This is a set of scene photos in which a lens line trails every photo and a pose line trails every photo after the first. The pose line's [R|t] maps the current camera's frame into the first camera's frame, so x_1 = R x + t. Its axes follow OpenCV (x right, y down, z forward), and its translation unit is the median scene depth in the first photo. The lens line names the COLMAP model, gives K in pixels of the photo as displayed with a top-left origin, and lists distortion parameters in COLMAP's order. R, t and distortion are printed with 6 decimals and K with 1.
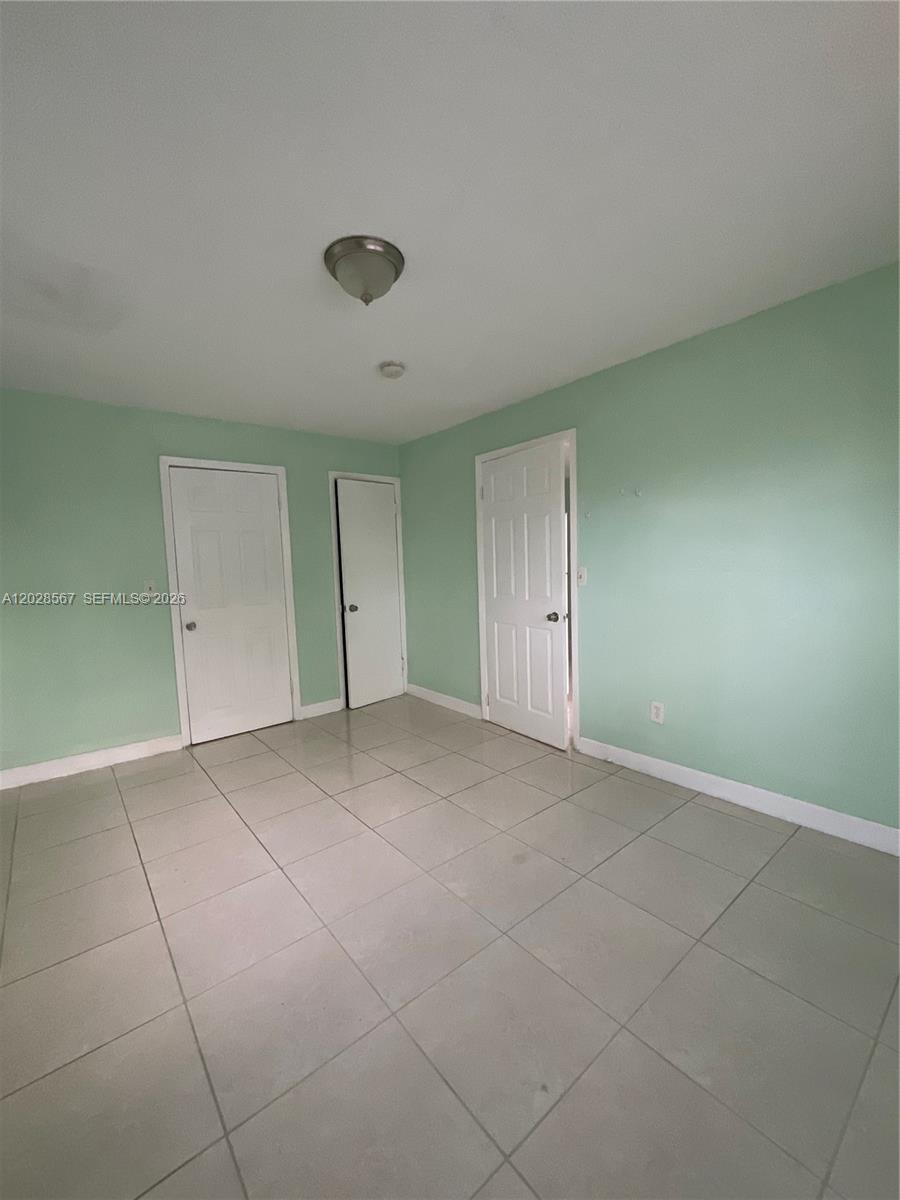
lens RADIAL K [[492.7, 0, 454.1], [0, 492.7, 600.7], [0, 0, 1]] dist [0.000263, -0.000428]
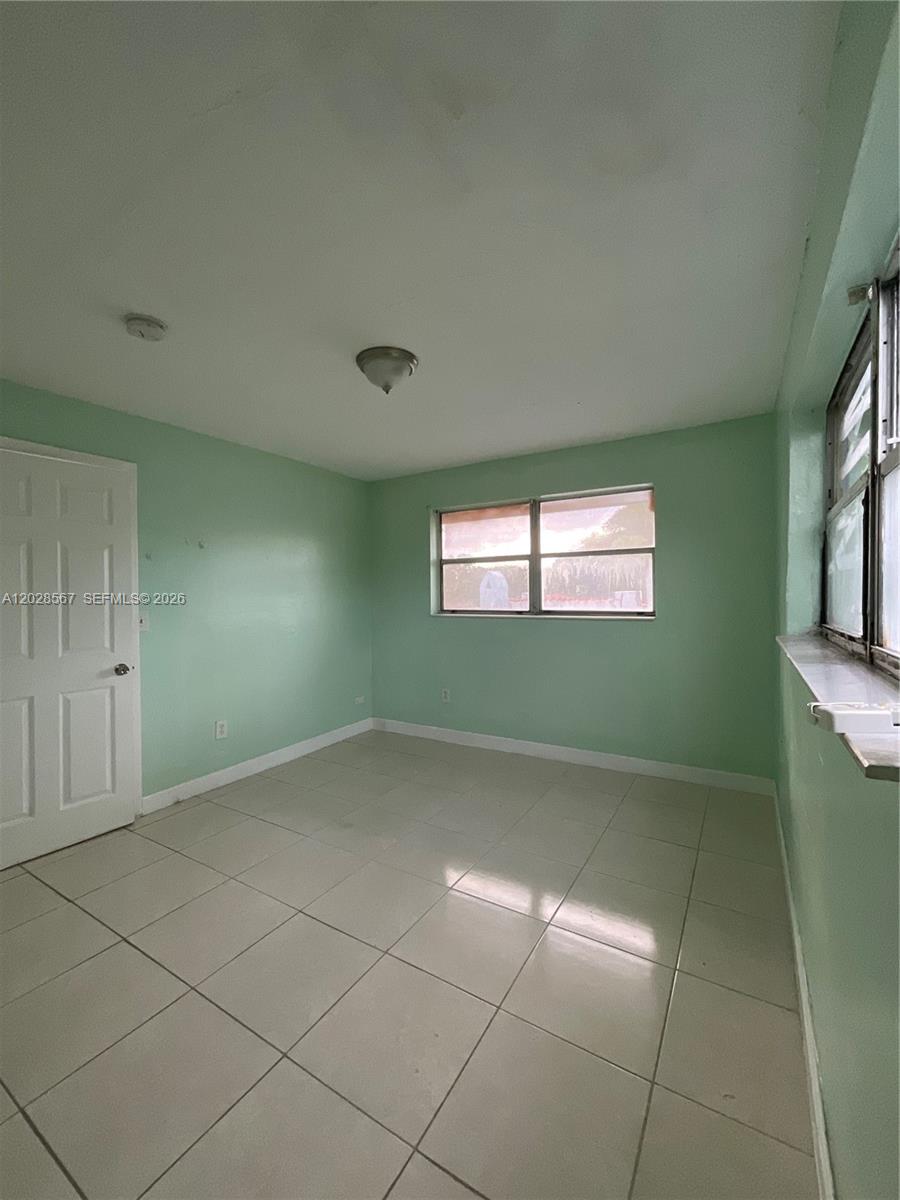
lens RADIAL K [[492.7, 0, 454.3], [0, 492.7, 598.7], [0, 0, 1]] dist [0.000263, -0.000428]
pose [[-0.327754, 0.018317, 0.944586, -0.865665], [0.092287, 0.995651, 0.012715, -0.050639], [-0.940245, 0.091340, -0.328019, 0.791550]]
